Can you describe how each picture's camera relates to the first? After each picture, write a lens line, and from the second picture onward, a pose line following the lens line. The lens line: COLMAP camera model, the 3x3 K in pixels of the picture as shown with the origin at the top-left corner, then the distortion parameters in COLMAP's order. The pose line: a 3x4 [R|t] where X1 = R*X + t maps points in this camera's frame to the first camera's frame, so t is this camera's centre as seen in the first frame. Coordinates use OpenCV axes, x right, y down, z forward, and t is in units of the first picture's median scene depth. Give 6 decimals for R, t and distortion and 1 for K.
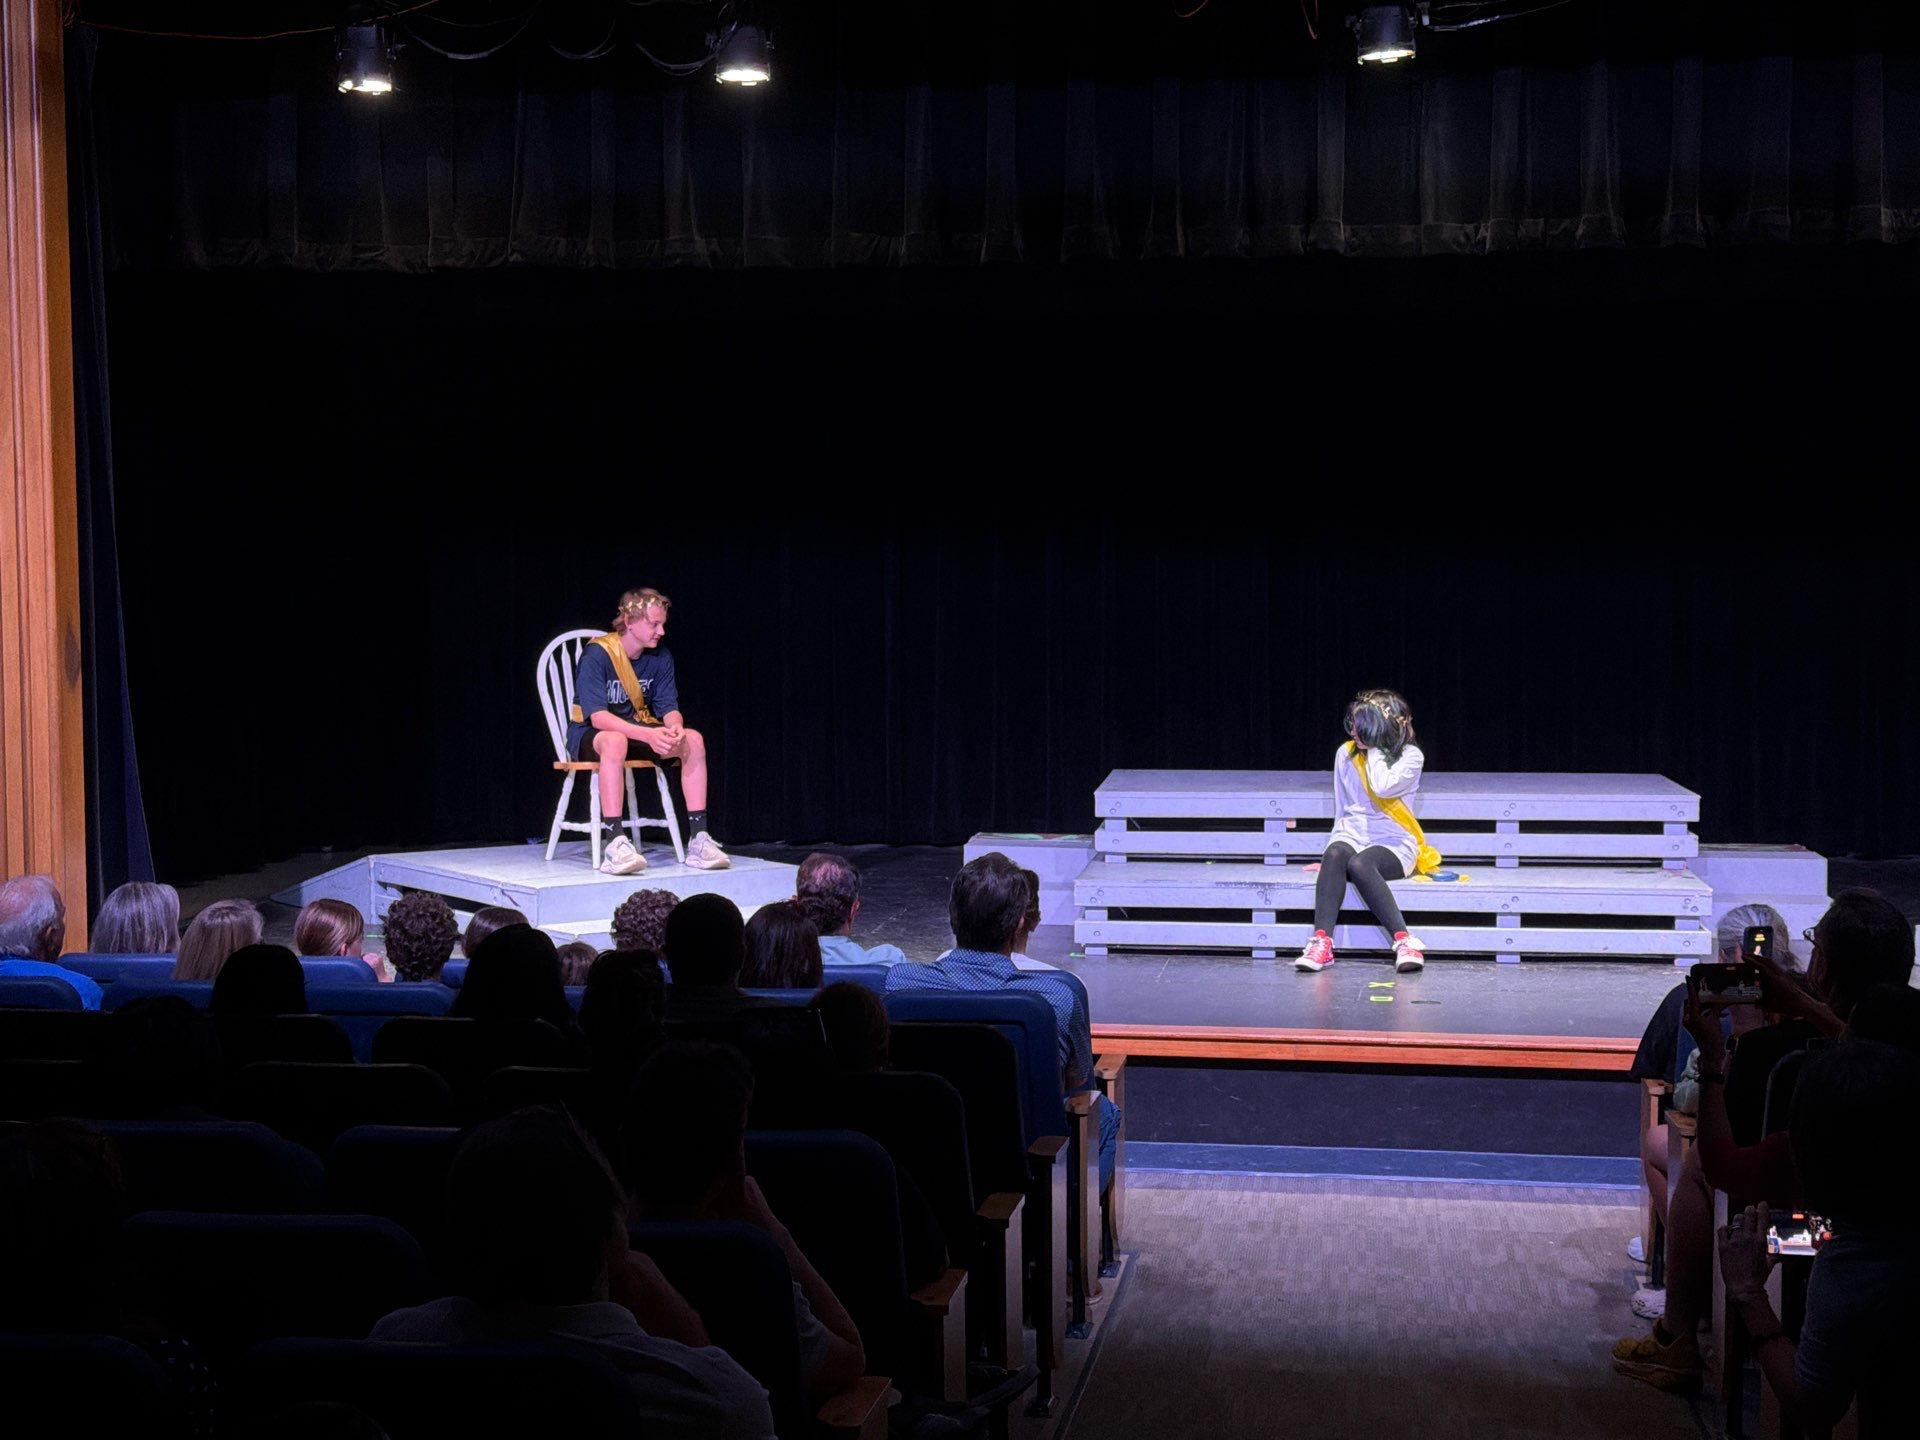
lens RADIAL K [[2842.6, 0, 927.4], [0, 2842.6, 761.7], [0, 0, 1]] dist [0.105542, 0.000000]
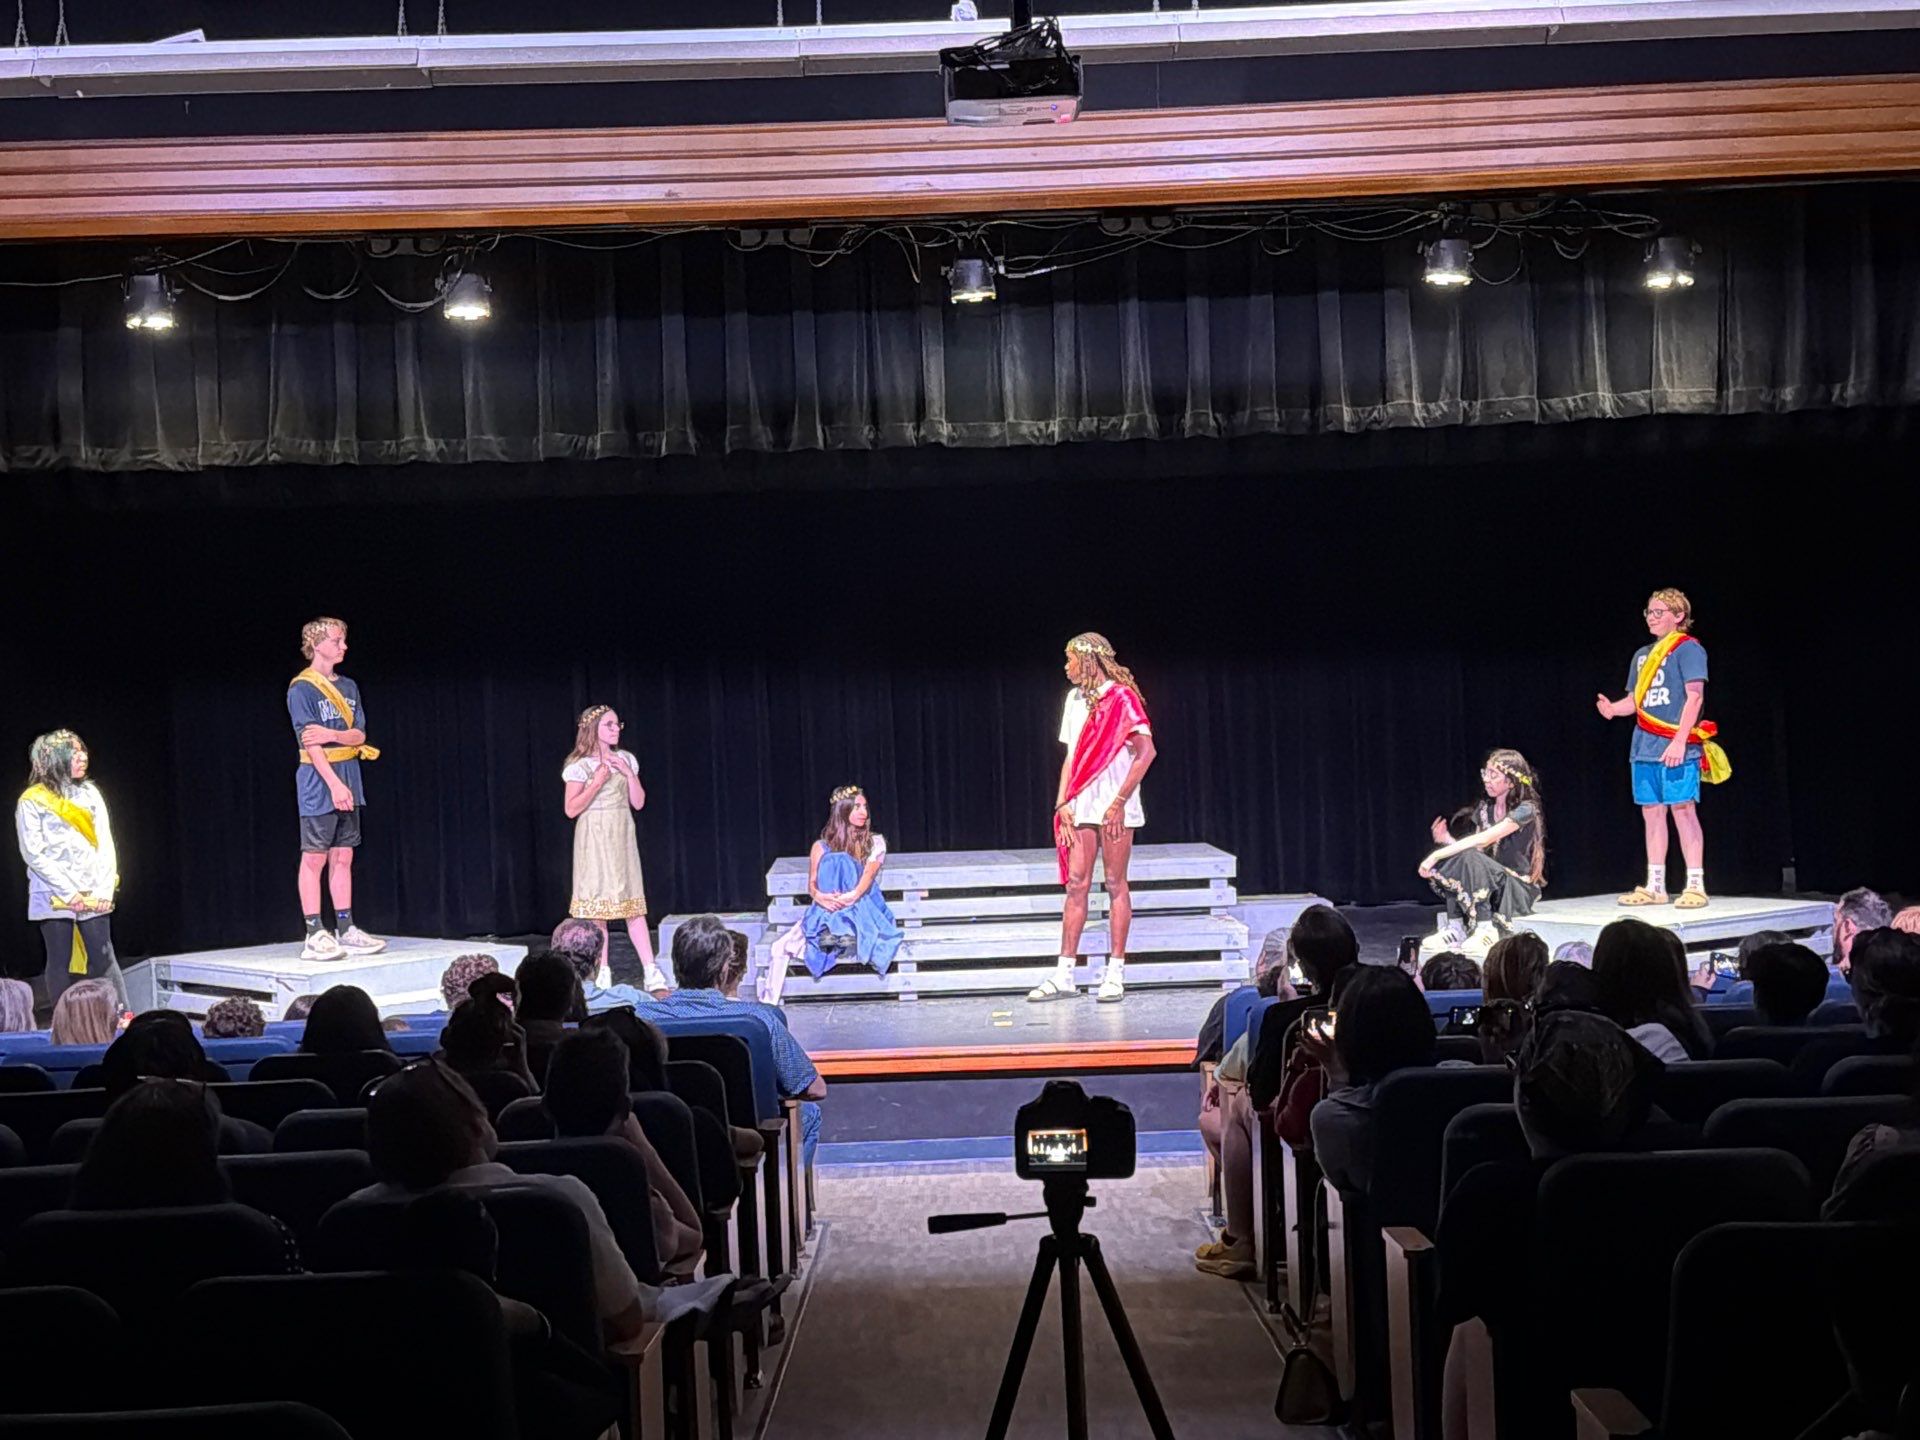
lens RADIAL K [[2571.4, 0, 963.0], [0, 2571.4, 751.8], [0, 0, 1]] dist [0.056772, 0.000000]
pose [[0.987288, -0.036445, 0.154709, -0.031375], [0.043412, 0.998178, -0.041895, 0.008640], [-0.152900, 0.048079, 0.987071, -0.136506]]
